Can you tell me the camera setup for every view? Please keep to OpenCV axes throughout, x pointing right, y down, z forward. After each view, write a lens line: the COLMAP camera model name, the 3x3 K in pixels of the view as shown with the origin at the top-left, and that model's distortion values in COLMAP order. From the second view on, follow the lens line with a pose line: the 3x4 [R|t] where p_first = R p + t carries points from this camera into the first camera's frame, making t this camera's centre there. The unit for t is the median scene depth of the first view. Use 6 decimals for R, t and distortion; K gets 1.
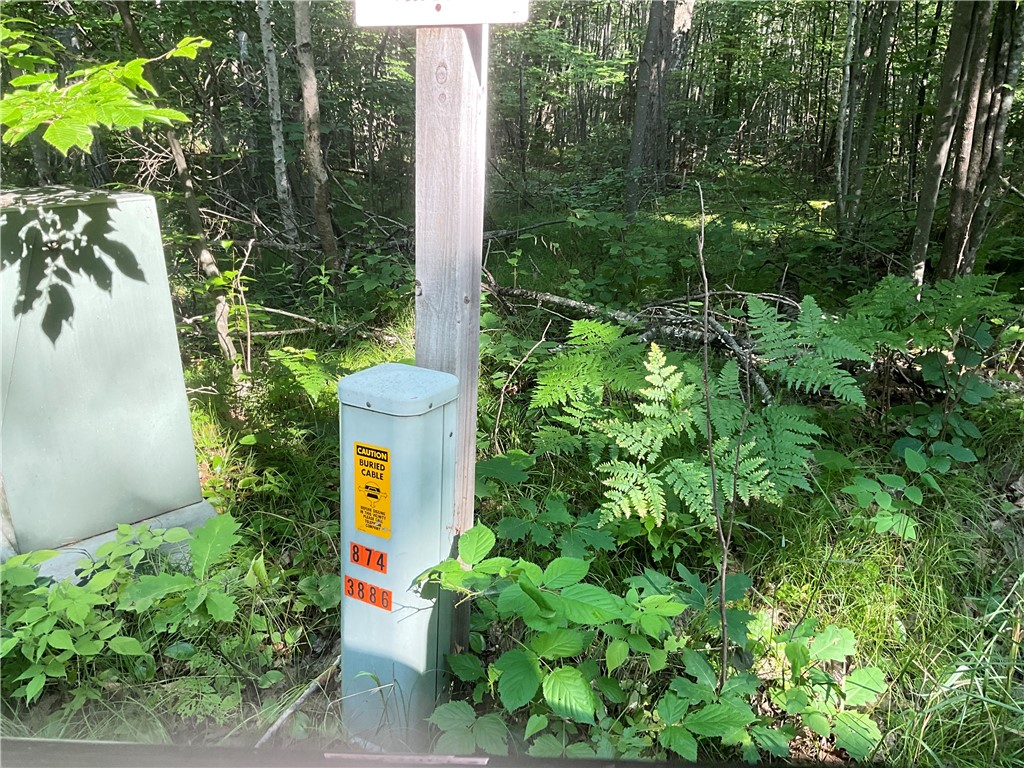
lens RADIAL K [[829.4, 0, 541.3], [0, 829.4, 384.9], [0, 0, 1]] dist [0.082144, -0.151089]
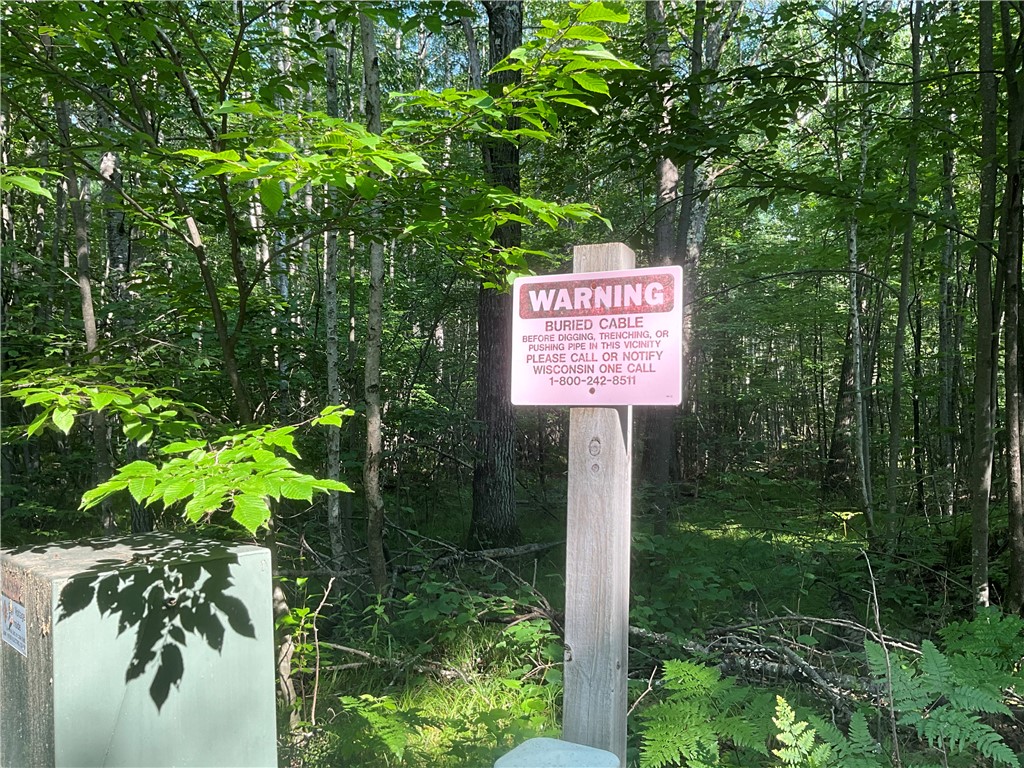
lens RADIAL K [[829.4, 0, 541.3], [0, 829.4, 384.9], [0, 0, 1]] dist [0.082144, -0.151089]
pose [[0.999904, -0.013769, 0.001558, -0.138553], [0.013442, 0.936418, -0.350628, -0.053389], [0.003369, 0.350615, 0.936514, -0.021411]]
